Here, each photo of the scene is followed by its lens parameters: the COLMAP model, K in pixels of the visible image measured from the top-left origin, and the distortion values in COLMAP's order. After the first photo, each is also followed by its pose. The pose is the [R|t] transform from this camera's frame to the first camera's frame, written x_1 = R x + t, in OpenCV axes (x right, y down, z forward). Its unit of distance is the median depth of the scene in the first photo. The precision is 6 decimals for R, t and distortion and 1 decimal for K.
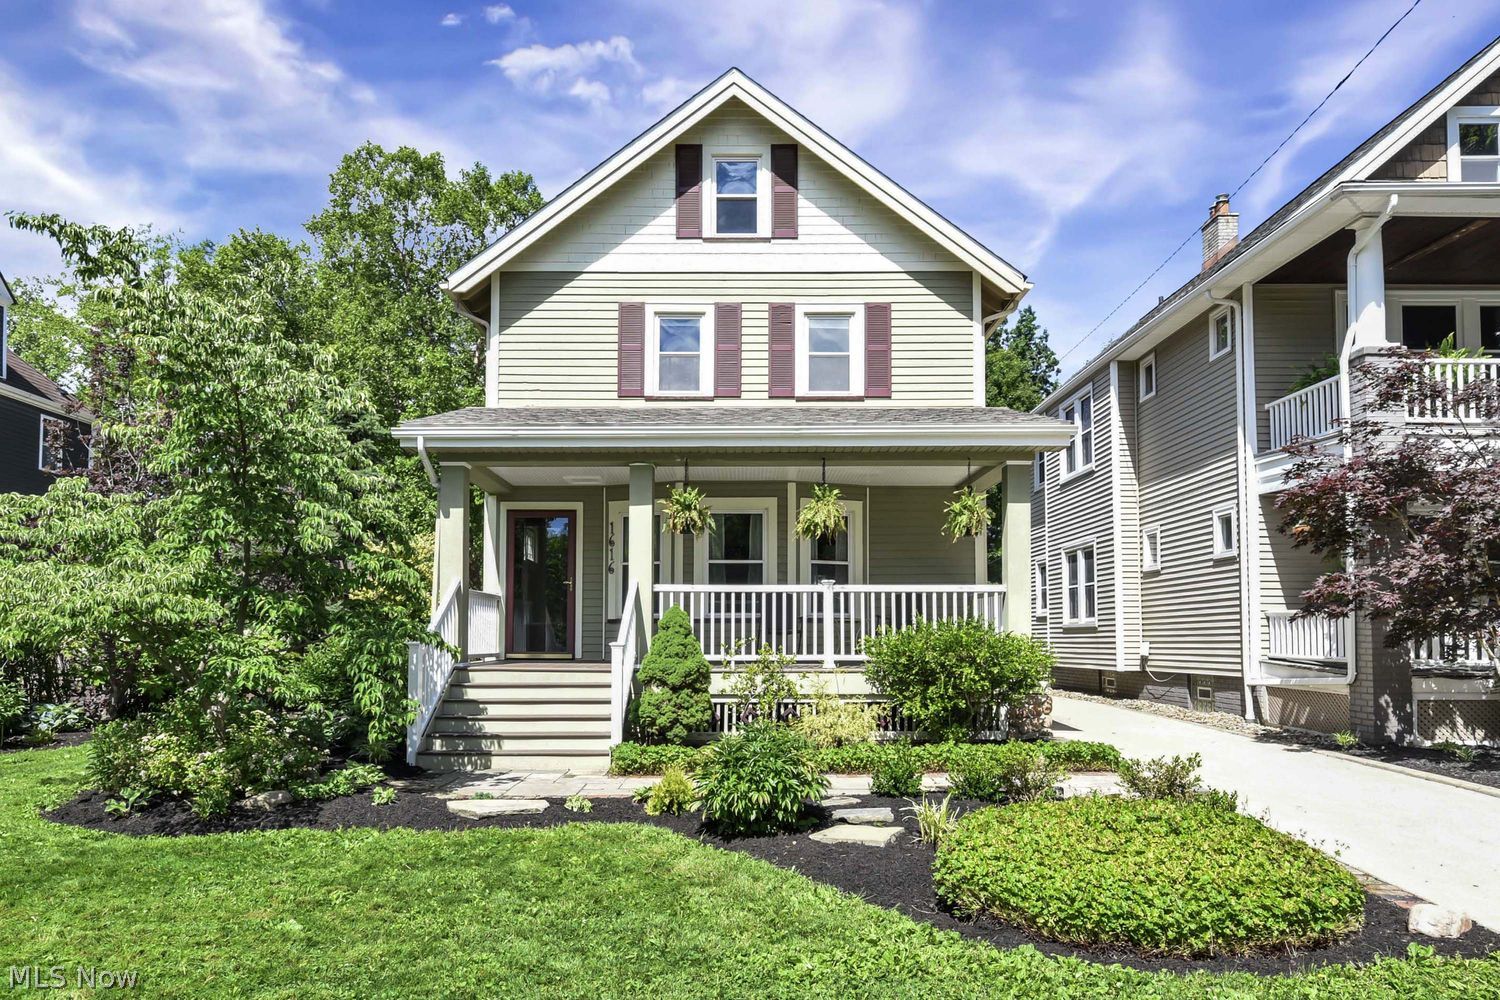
lens RADIAL K [[949.9, 0, 778.9], [0, 949.9, 598.5], [0, 0, 1]] dist [0.003552, 0.003337]
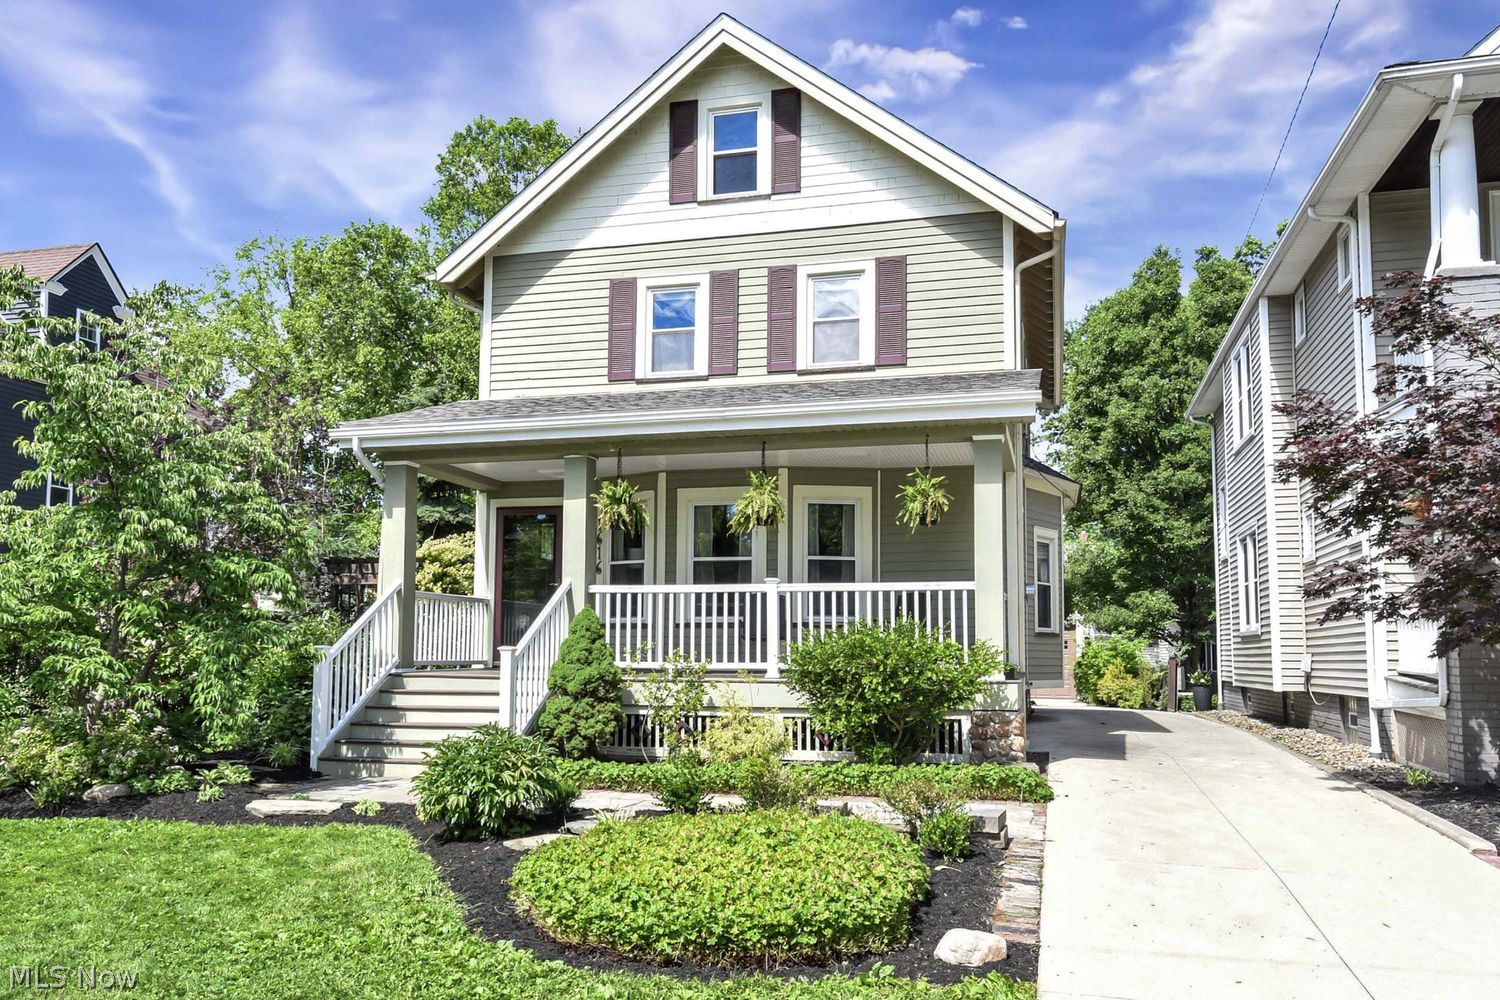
lens RADIAL K [[1161.2, 0, 781.5], [0, 1161.2, 564.3], [0, 0, 1]] dist [0.011751, -0.006270]
pose [[0.968232, -0.014688, -0.249622, 0.271968], [0.006177, 0.999374, -0.034846, 0.004487], [0.249978, 0.032197, 0.967716, -0.038614]]
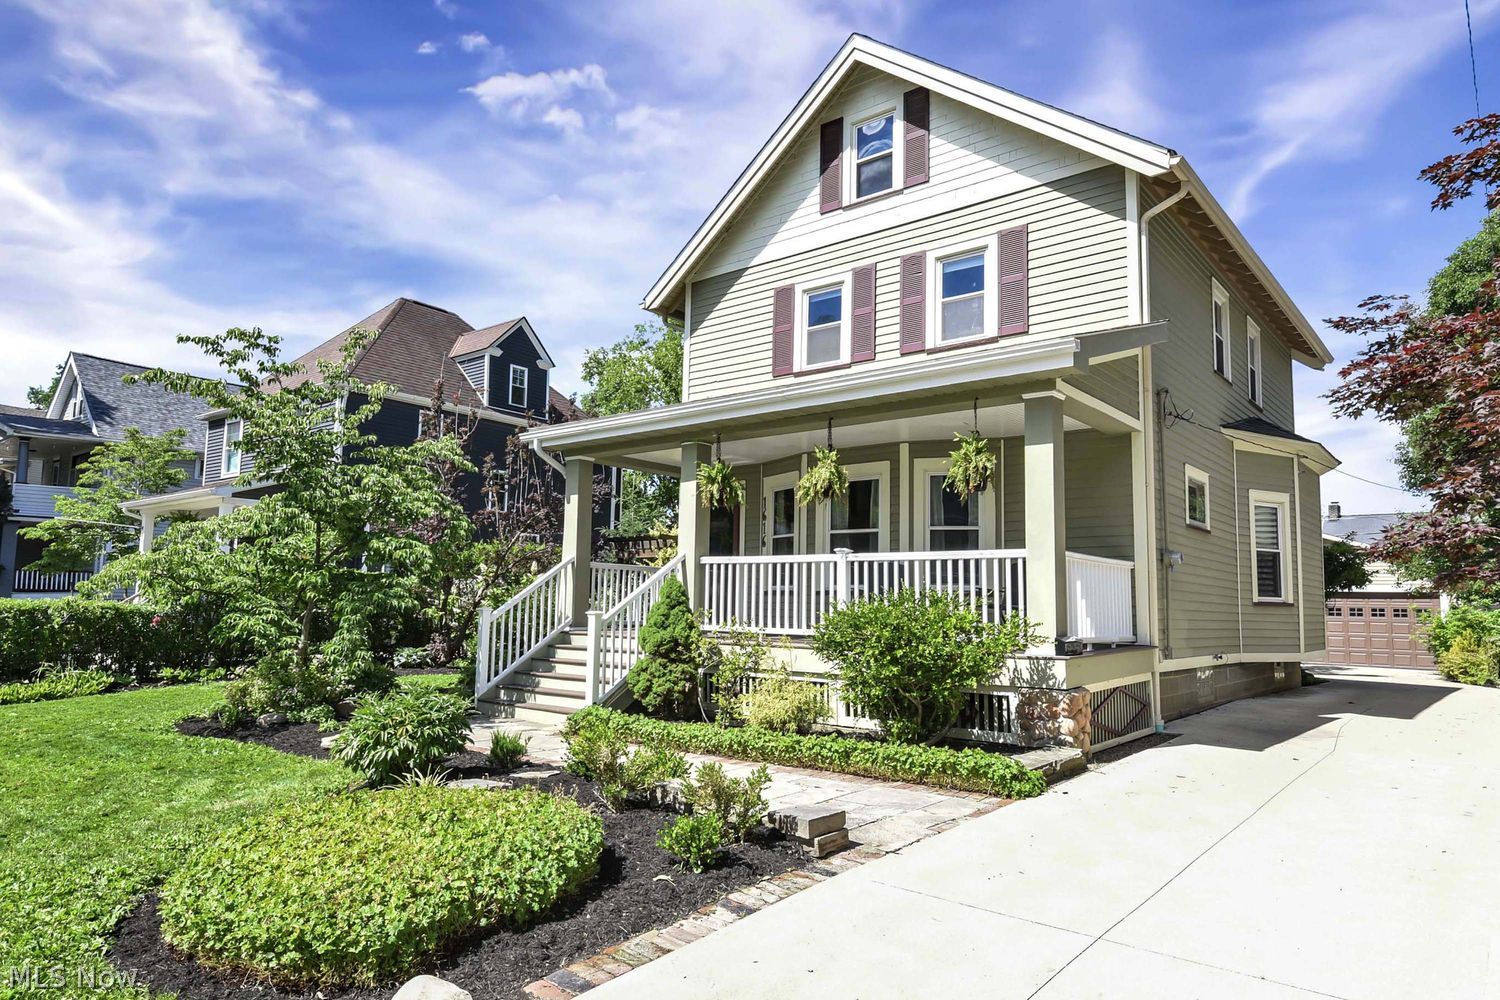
lens RADIAL K [[934.8, 0, 742.7], [0, 934.8, 507.9], [0, 0, 1]] dist [0.013714, -0.003497]
pose [[0.765192, -0.052886, -0.641626, 0.460631], [0.008239, 0.997343, -0.072381, 0.005188], [0.643749, 0.050099, 0.763595, 0.201276]]
